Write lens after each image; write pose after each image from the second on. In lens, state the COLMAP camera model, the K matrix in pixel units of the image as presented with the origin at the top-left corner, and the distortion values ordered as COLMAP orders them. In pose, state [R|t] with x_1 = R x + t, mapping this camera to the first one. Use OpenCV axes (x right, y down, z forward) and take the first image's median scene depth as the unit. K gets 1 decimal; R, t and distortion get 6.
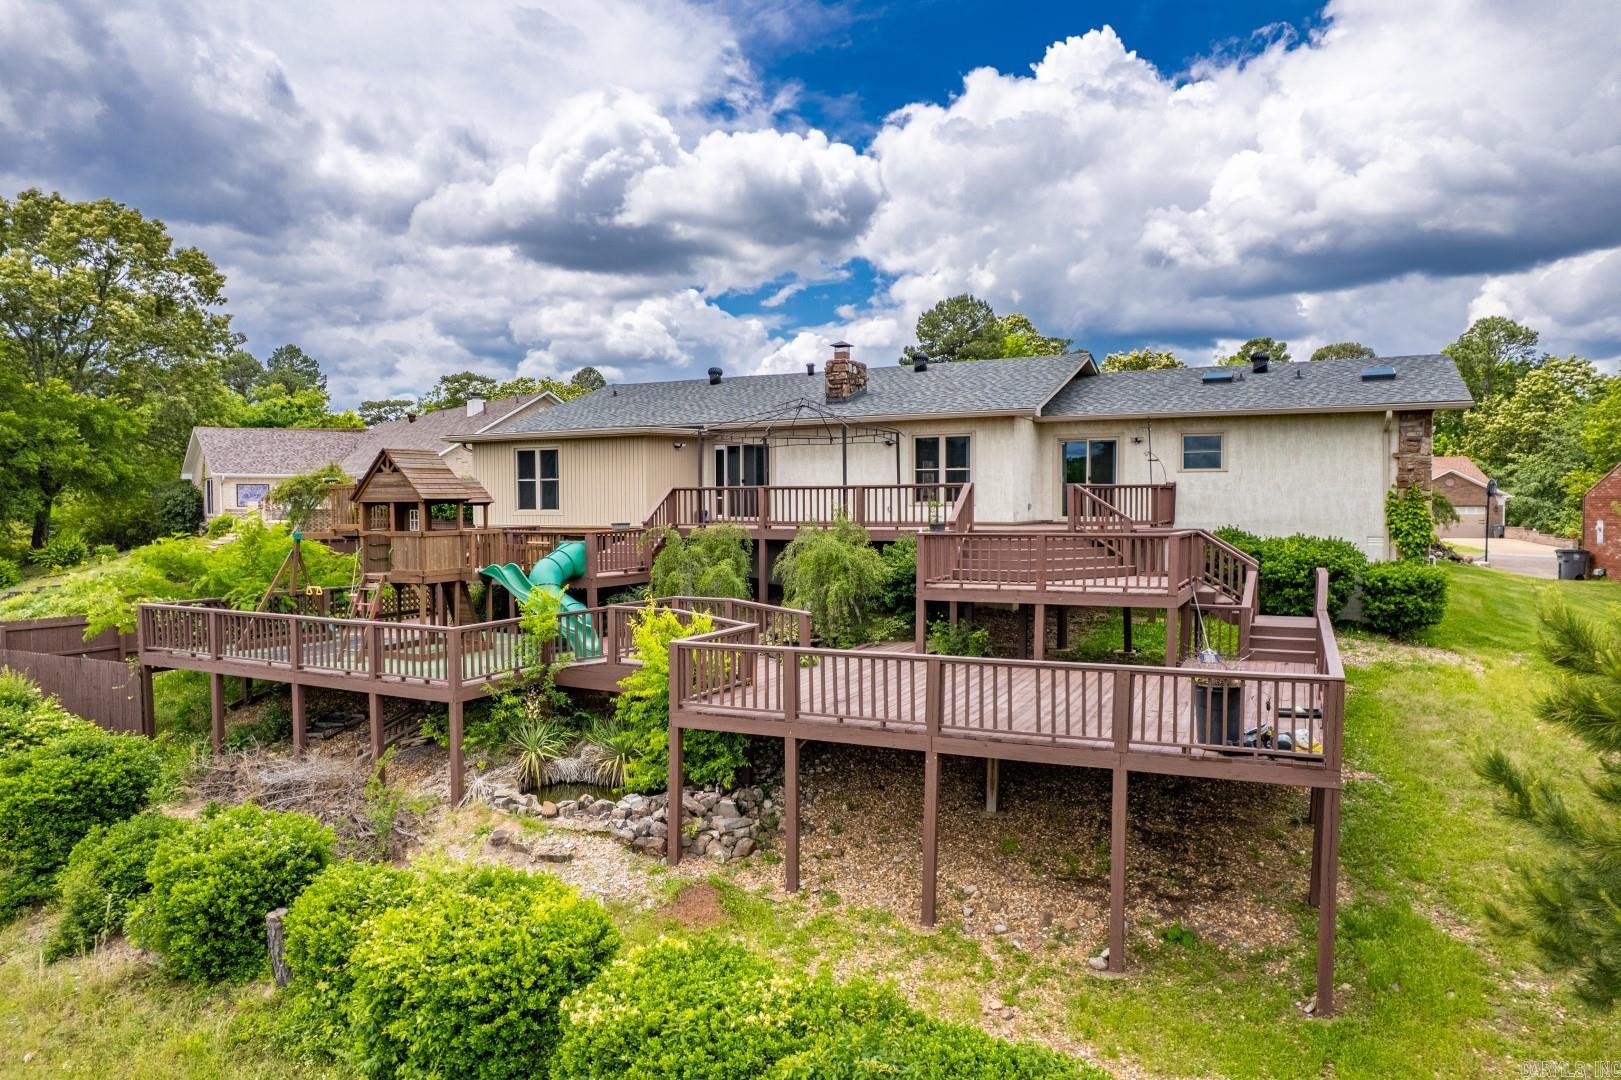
lens RADIAL K [[1038.1, 0, 816.5], [0, 1038.1, 545.3], [0, 0, 1]] dist [-0.060553, 0.044411]
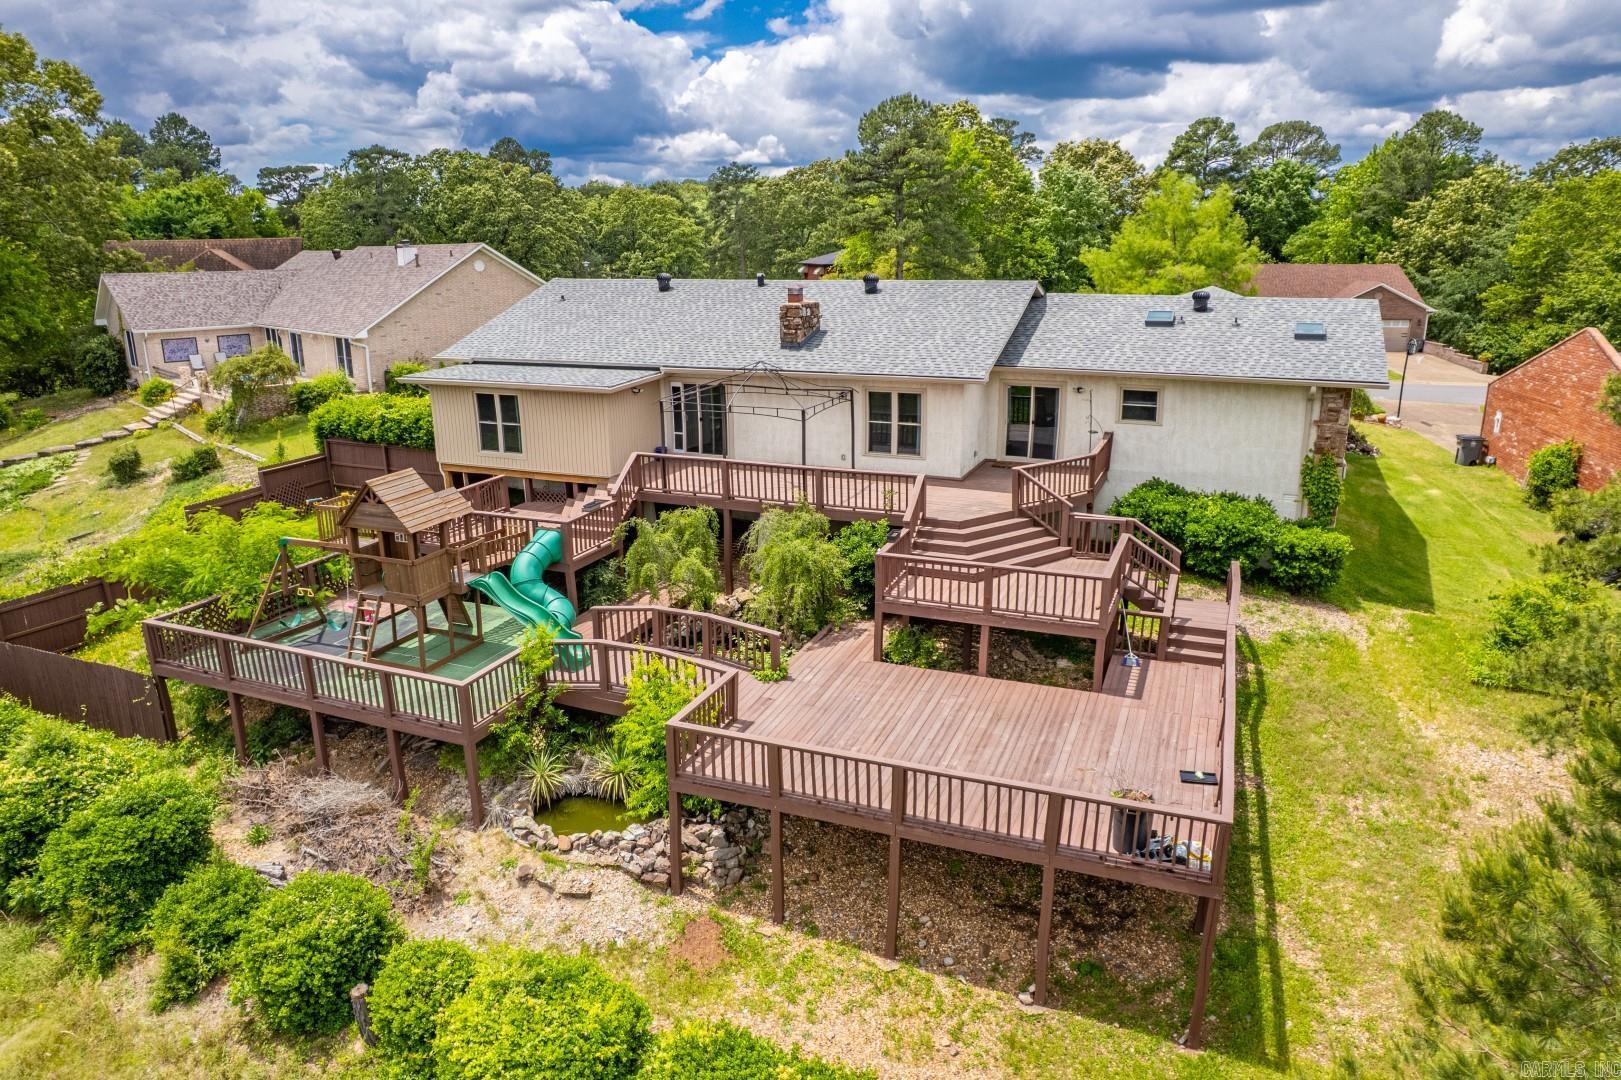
lens RADIAL K [[1038.1, 0, 816.5], [0, 1038.1, 545.3], [0, 0, 1]] dist [-0.060553, 0.044411]
pose [[0.997939, -0.021327, 0.060519, -0.037931], [0.005918, 0.969719, 0.244150, -0.346321], [-0.063894, -0.243289, 0.967847, -0.061471]]
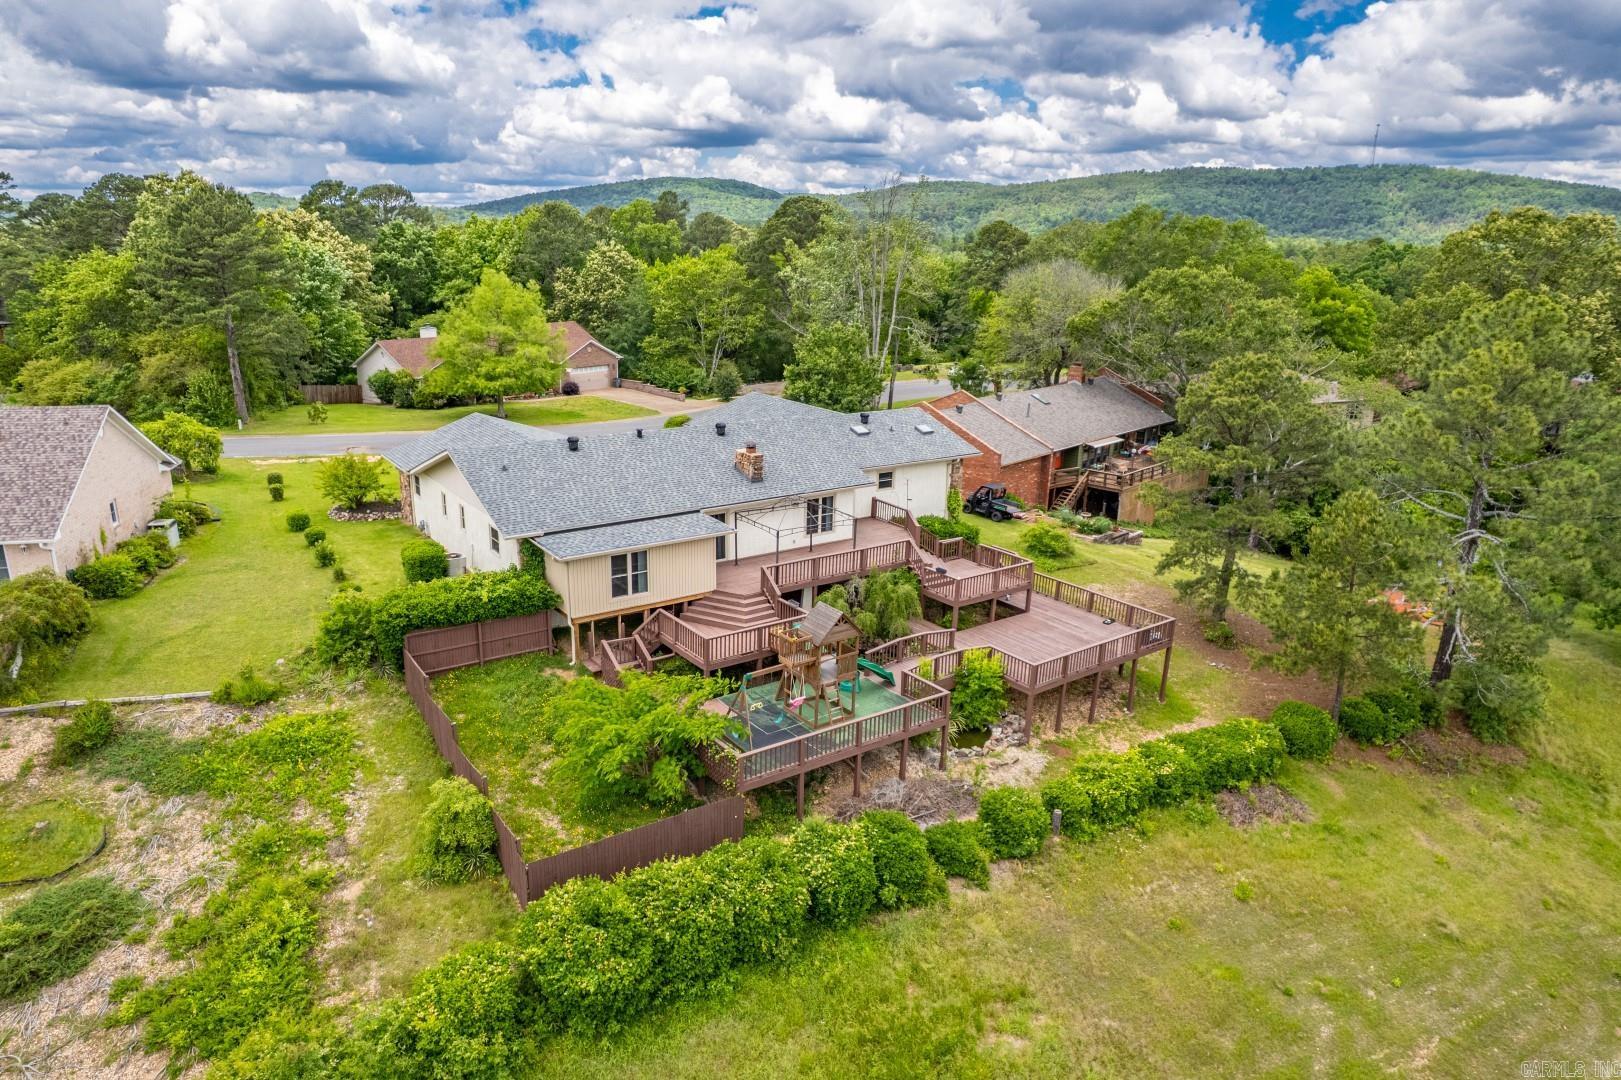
lens RADIAL K [[1022.6, 0, 805.0], [0, 1022.6, 614.7], [0, 0, 1]] dist [-0.049233, 0.032945]
pose [[0.480820, -0.288471, 0.828008, -2.275612], [0.010681, 0.946188, 0.323442, -0.785746], [-0.876754, -0.146673, 0.458027, 0.336184]]
